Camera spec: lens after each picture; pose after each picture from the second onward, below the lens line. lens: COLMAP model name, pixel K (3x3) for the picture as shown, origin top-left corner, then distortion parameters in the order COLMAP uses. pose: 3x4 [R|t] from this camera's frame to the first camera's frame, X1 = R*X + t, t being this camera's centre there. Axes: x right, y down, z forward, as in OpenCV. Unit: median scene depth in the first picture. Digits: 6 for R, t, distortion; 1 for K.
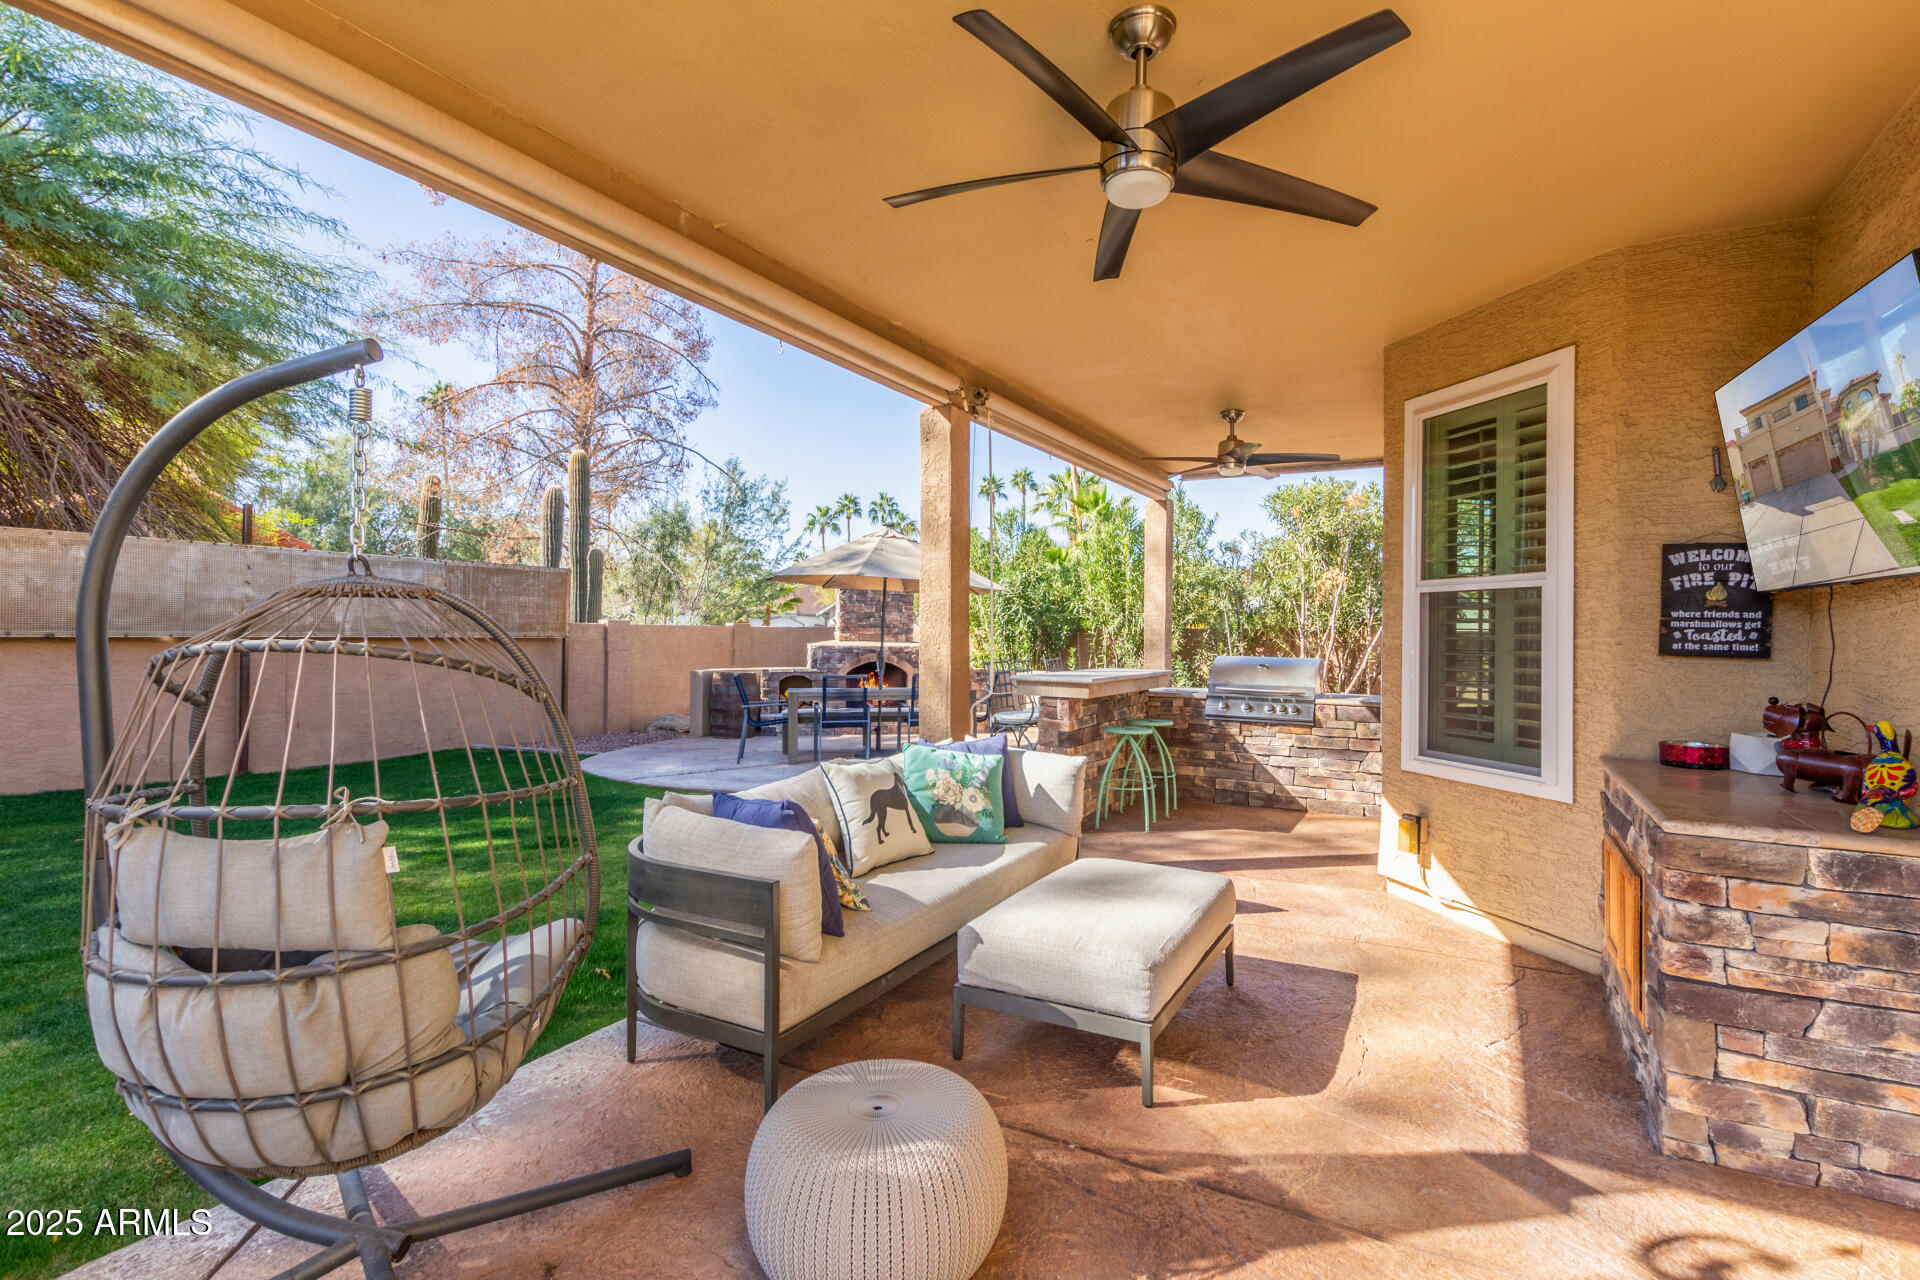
lens RADIAL K [[895.0, 0, 978.1], [0, 895.0, 640.5], [0, 0, 1]] dist [0.002776, 0.000060]
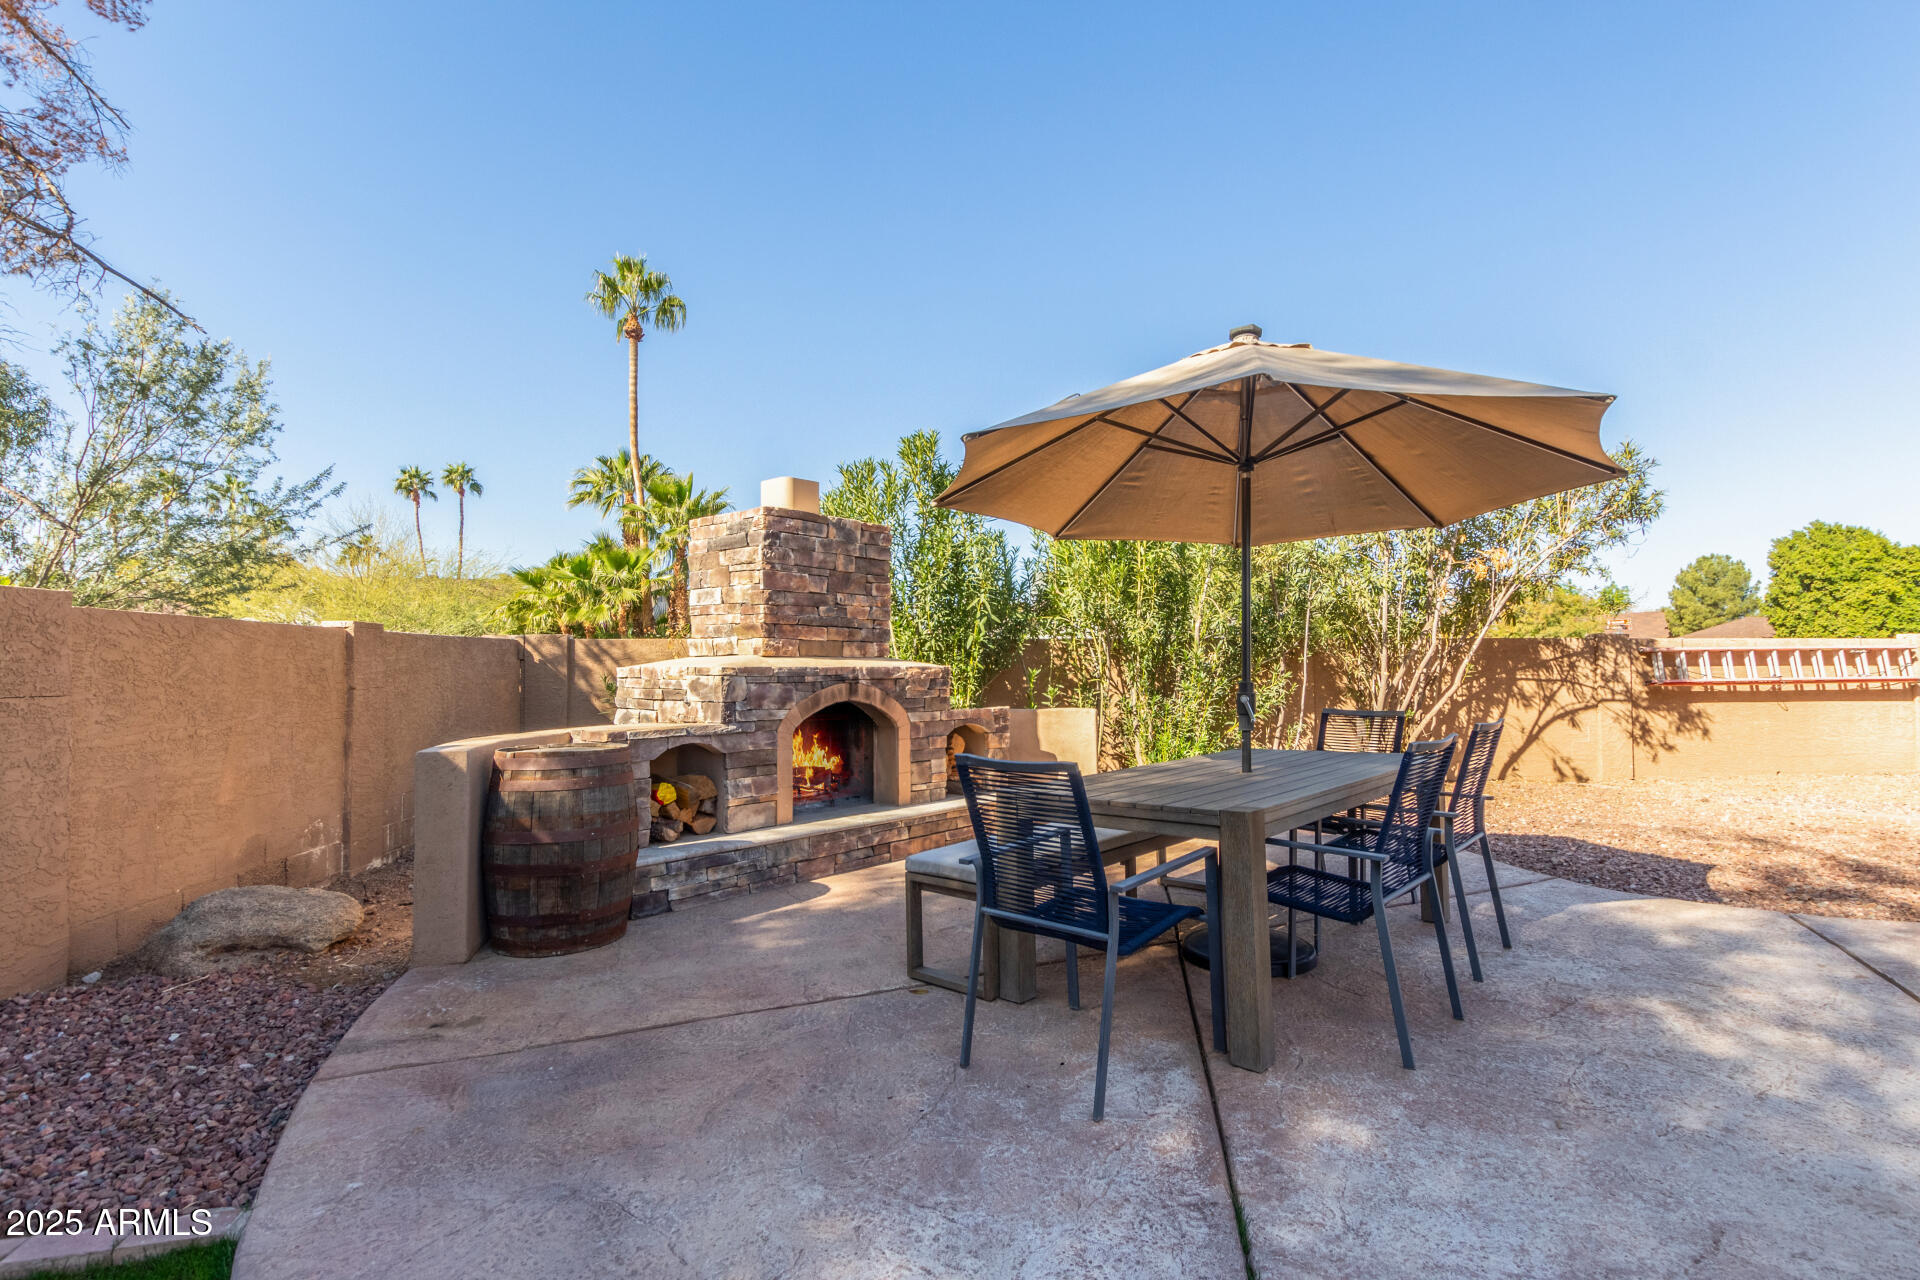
lens RADIAL K [[895.0, 0, 978.1], [0, 895.0, 640.5], [0, 0, 1]] dist [0.002776, 0.000060]
pose [[0.806483, 0.002613, 0.591252, -0.325980], [0.020799, 0.999246, -0.032785, 0.008944], [-0.590892, 0.038738, 0.805820, 0.593406]]
